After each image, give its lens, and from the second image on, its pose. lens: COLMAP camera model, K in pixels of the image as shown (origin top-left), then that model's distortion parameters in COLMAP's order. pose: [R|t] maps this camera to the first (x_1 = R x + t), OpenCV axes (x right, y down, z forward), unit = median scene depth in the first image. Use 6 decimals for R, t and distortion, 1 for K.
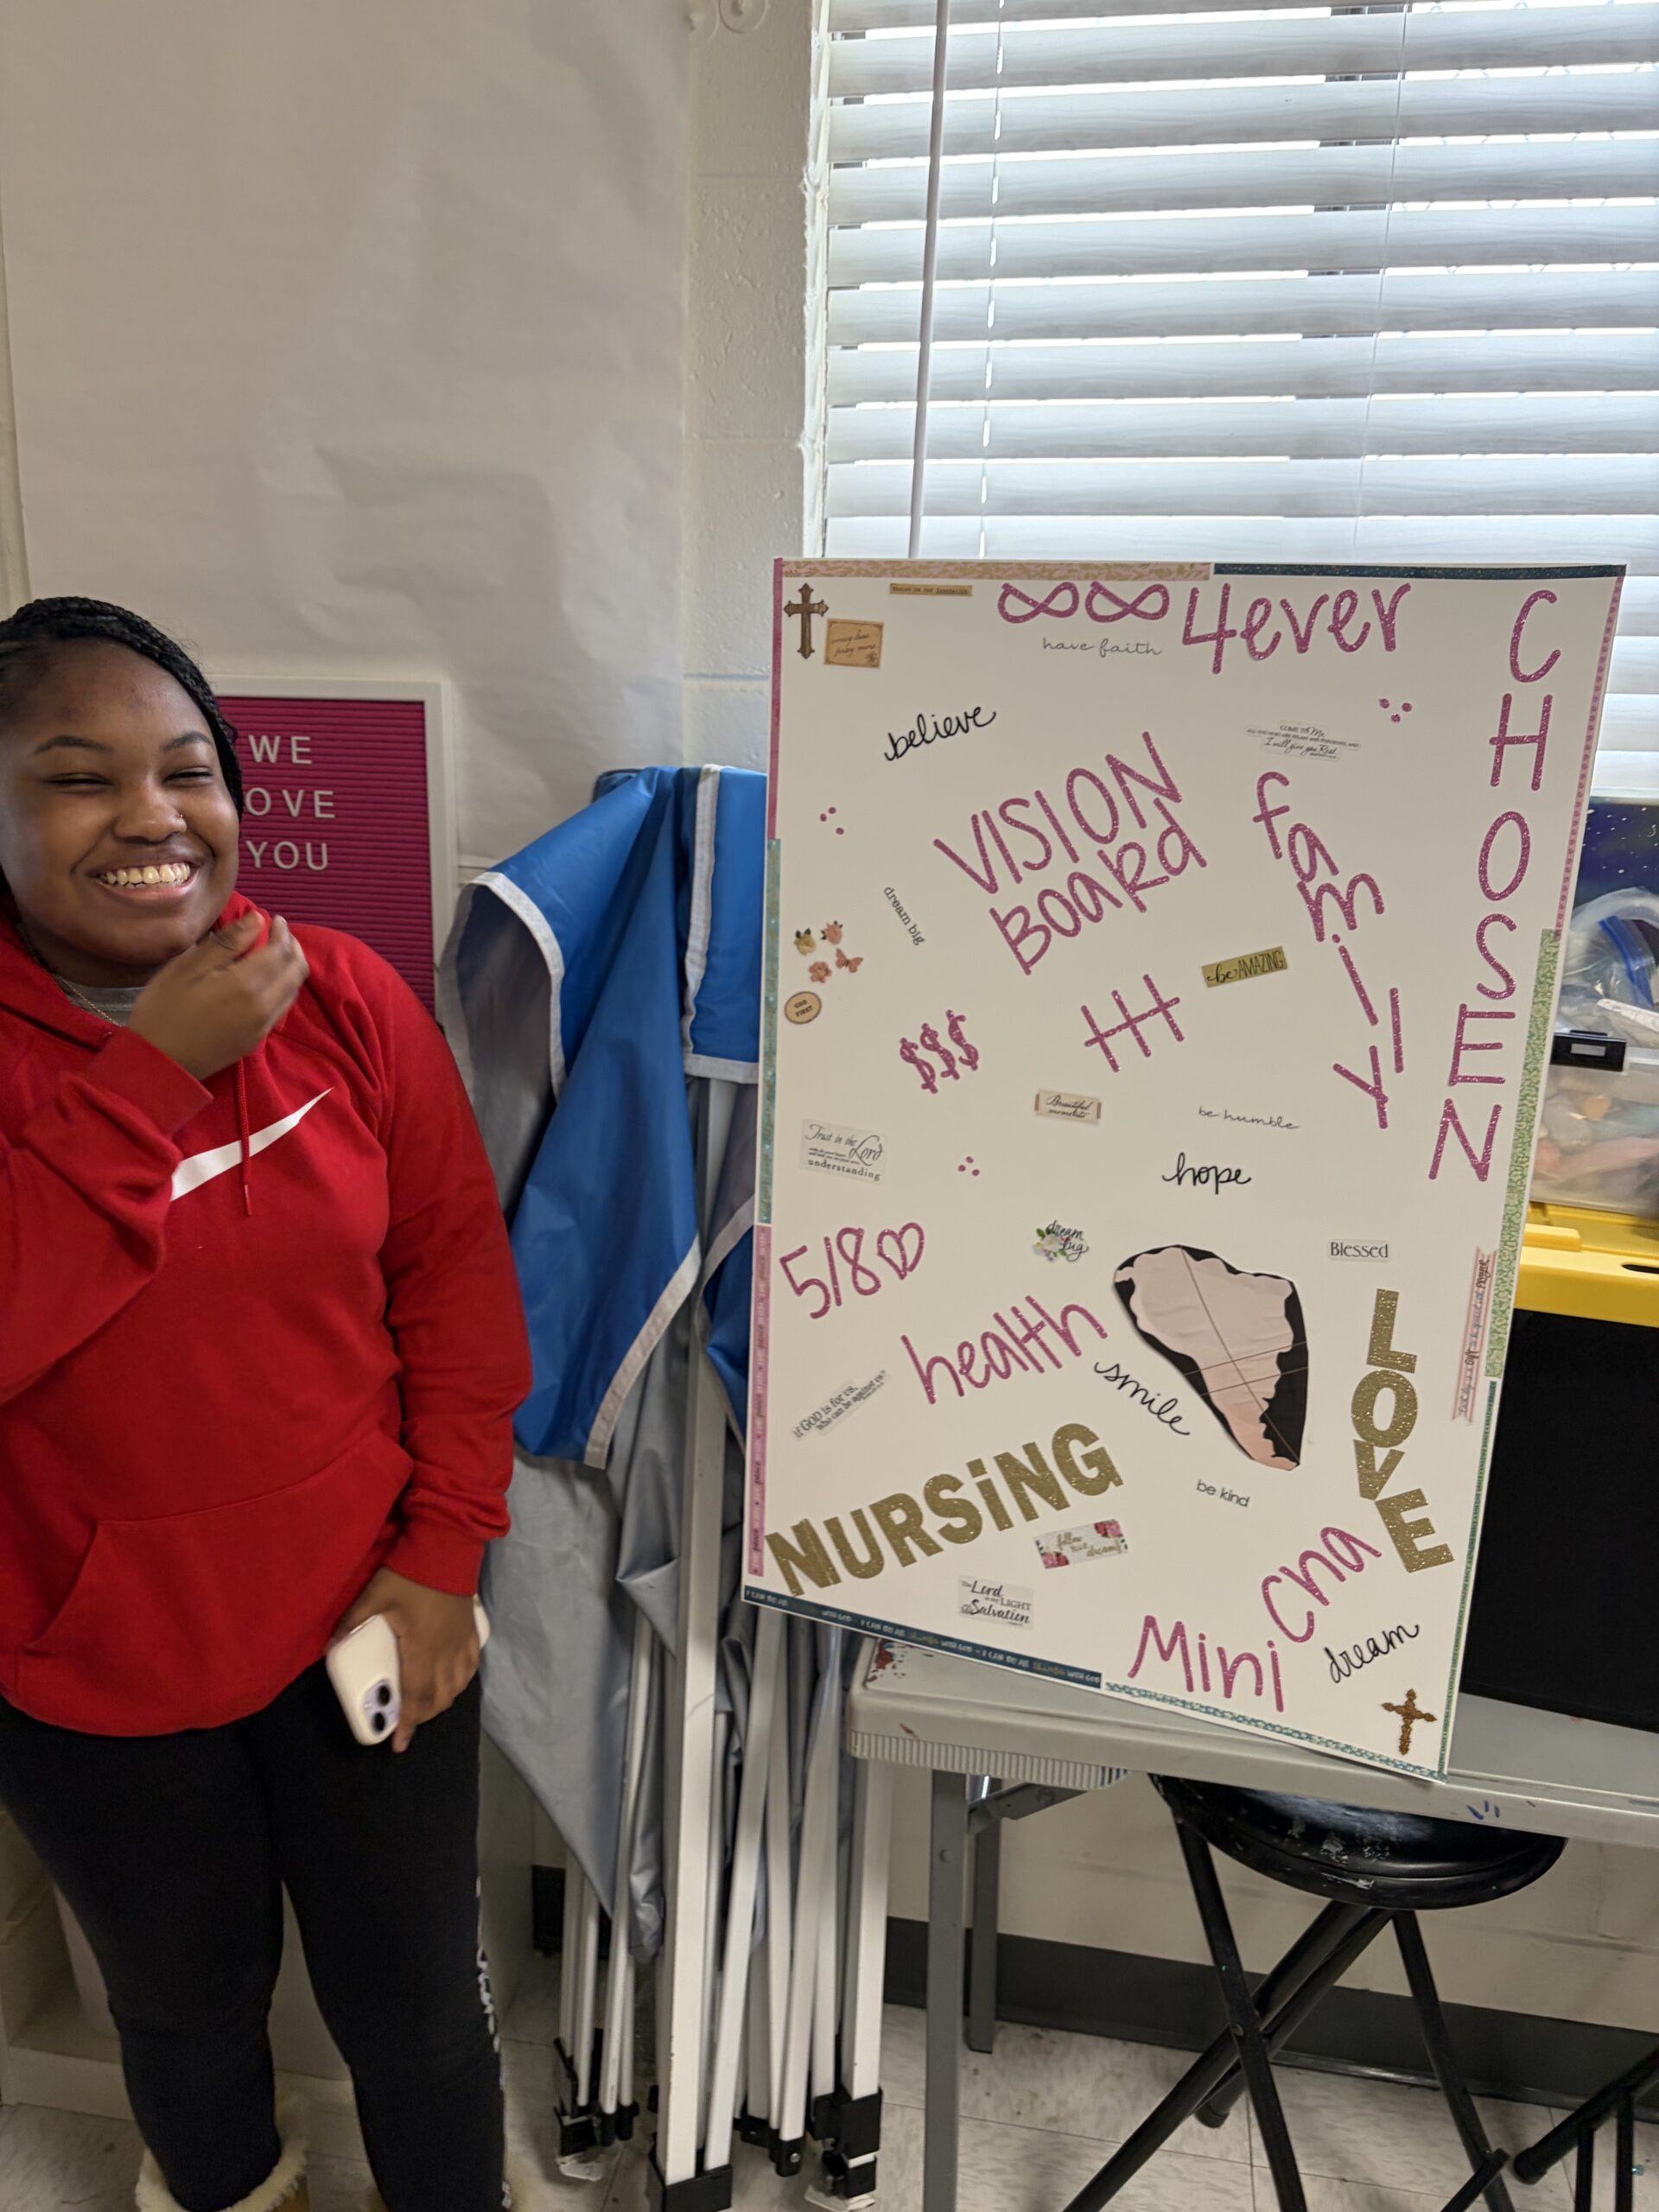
lens RADIAL K [[1668.3, 0, 835.2], [0, 1668.3, 1099.4], [0, 0, 1]] dist [0.023930, -0.033466]
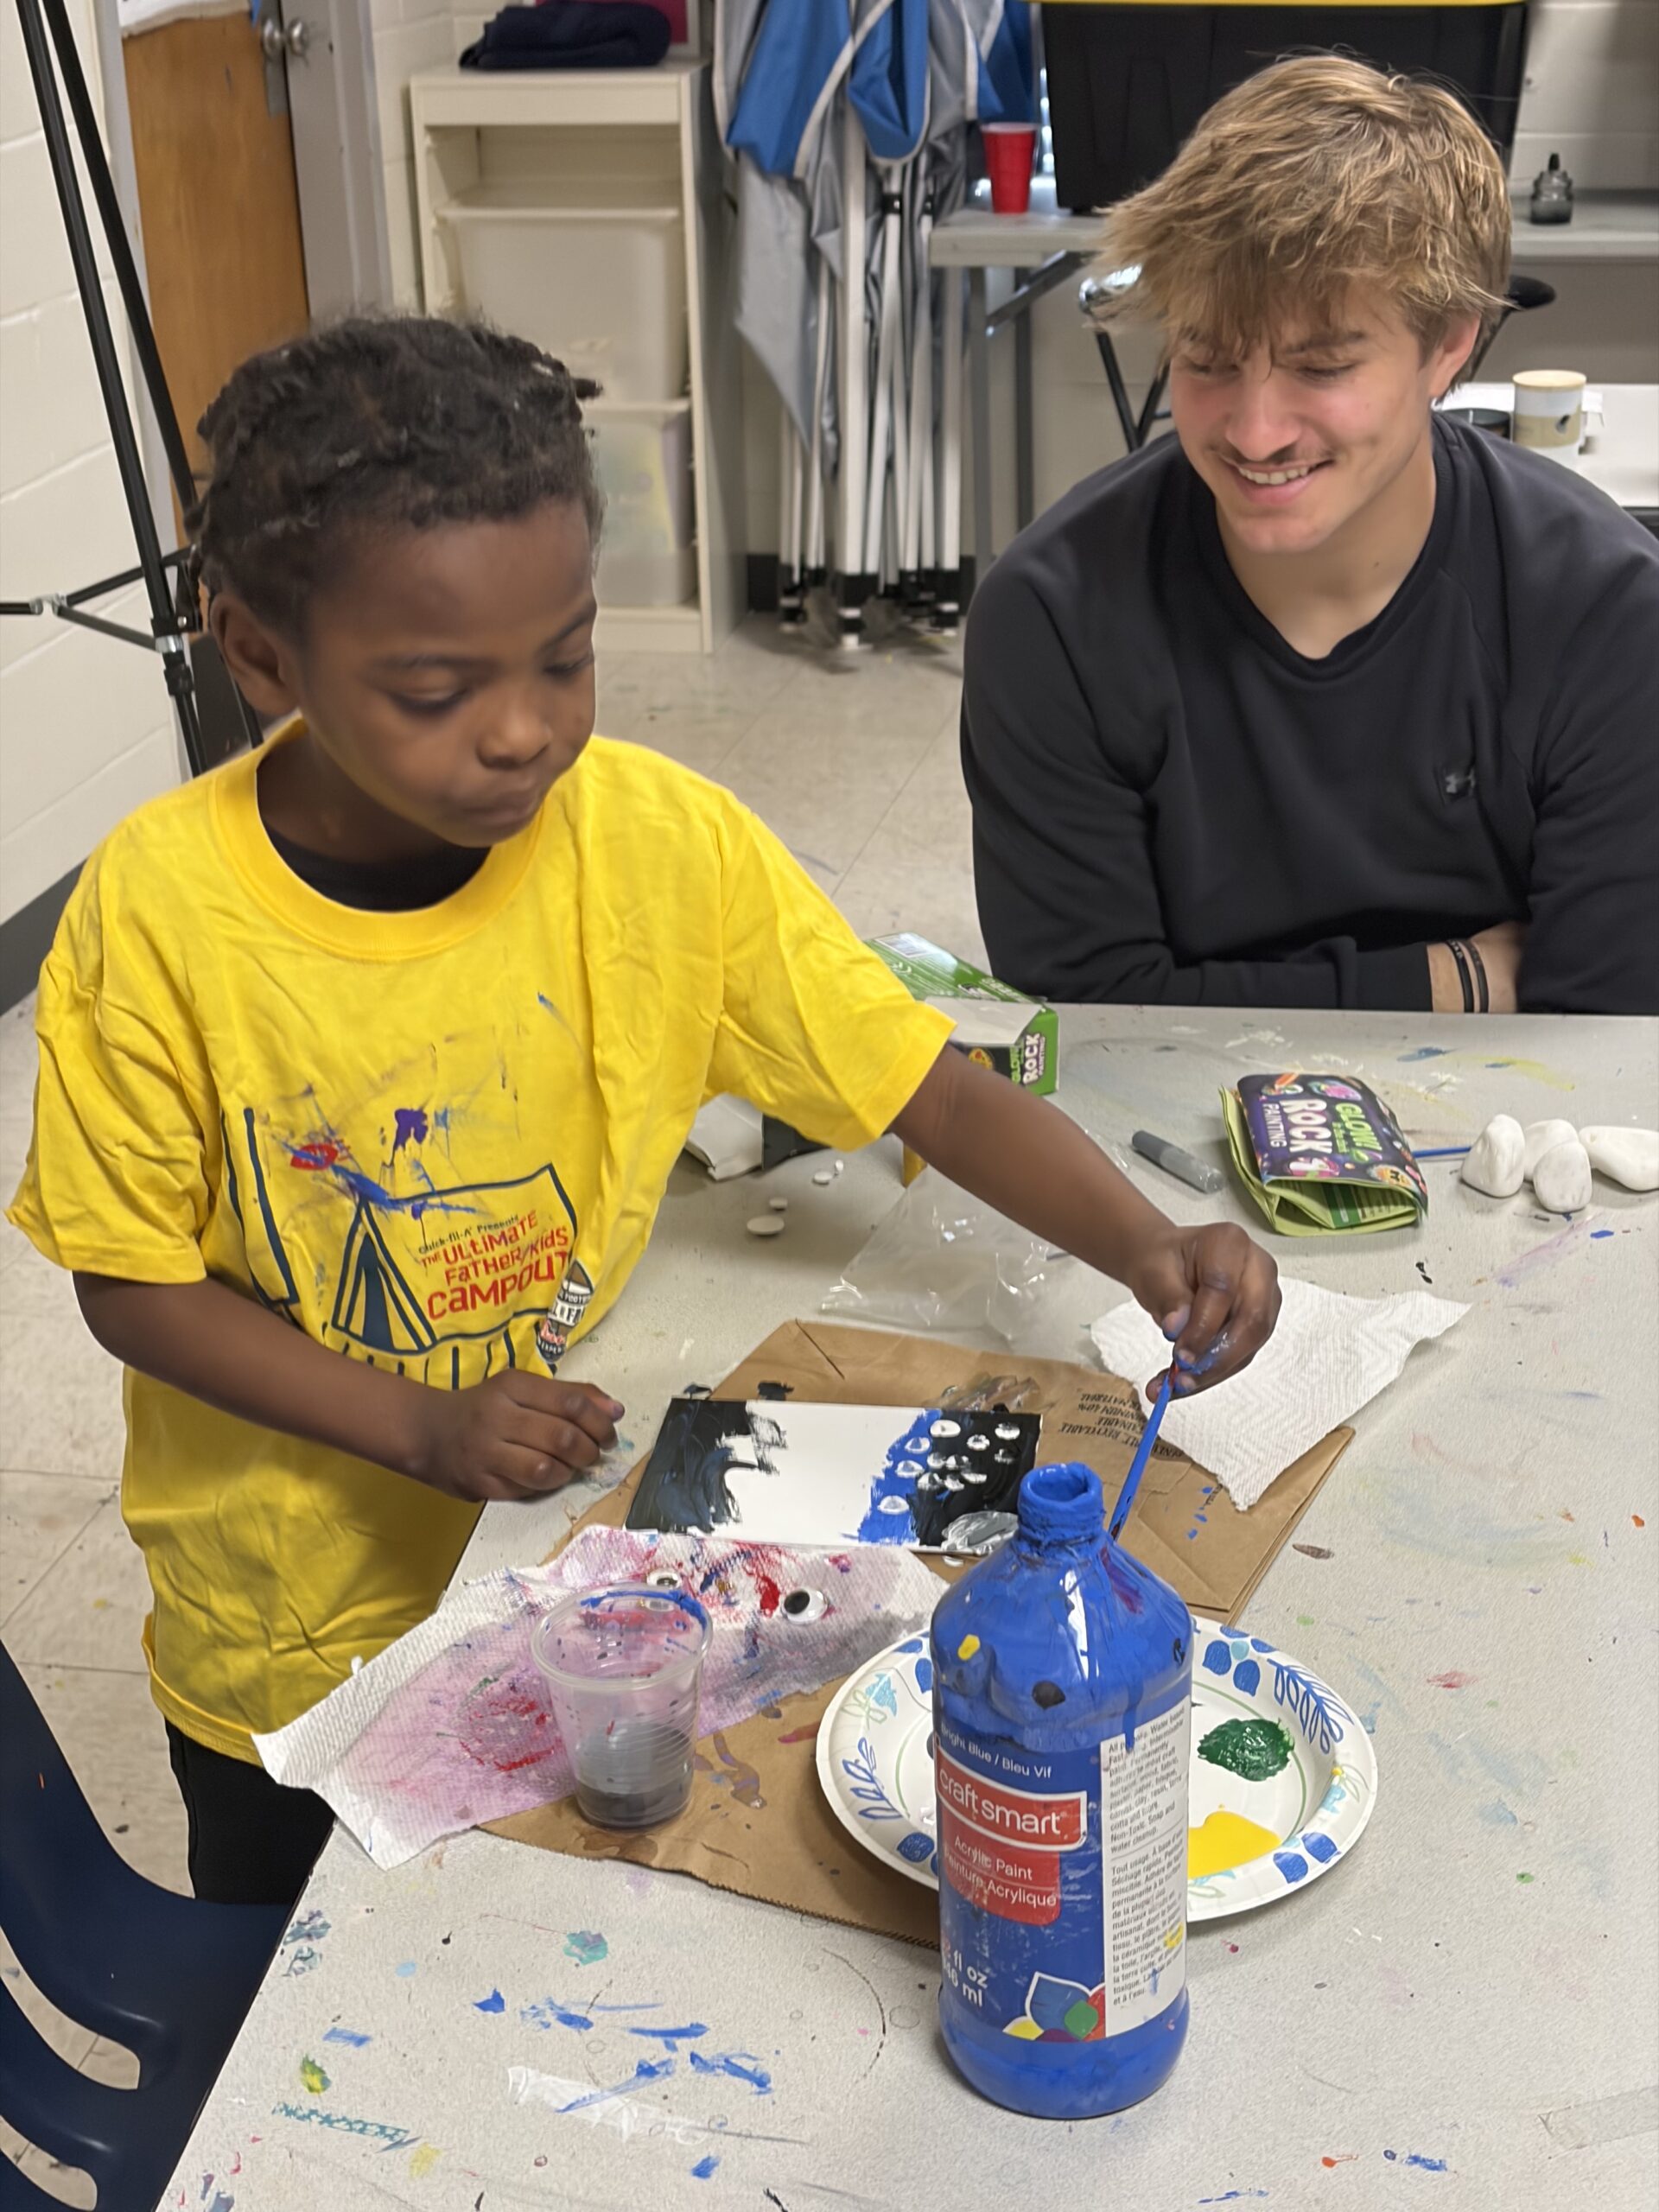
lens RADIAL K [[3399.0, 0, 809.4], [0, 3399.0, 1109.9], [0, 0, 1]] dist [0.121485, 0.000000]
pose [[0.998160, -0.031997, -0.051498, 0.039504], [0.037588, 0.993047, 0.111554, 0.836030], [0.047570, -0.113285, 0.992423, -3.020914]]
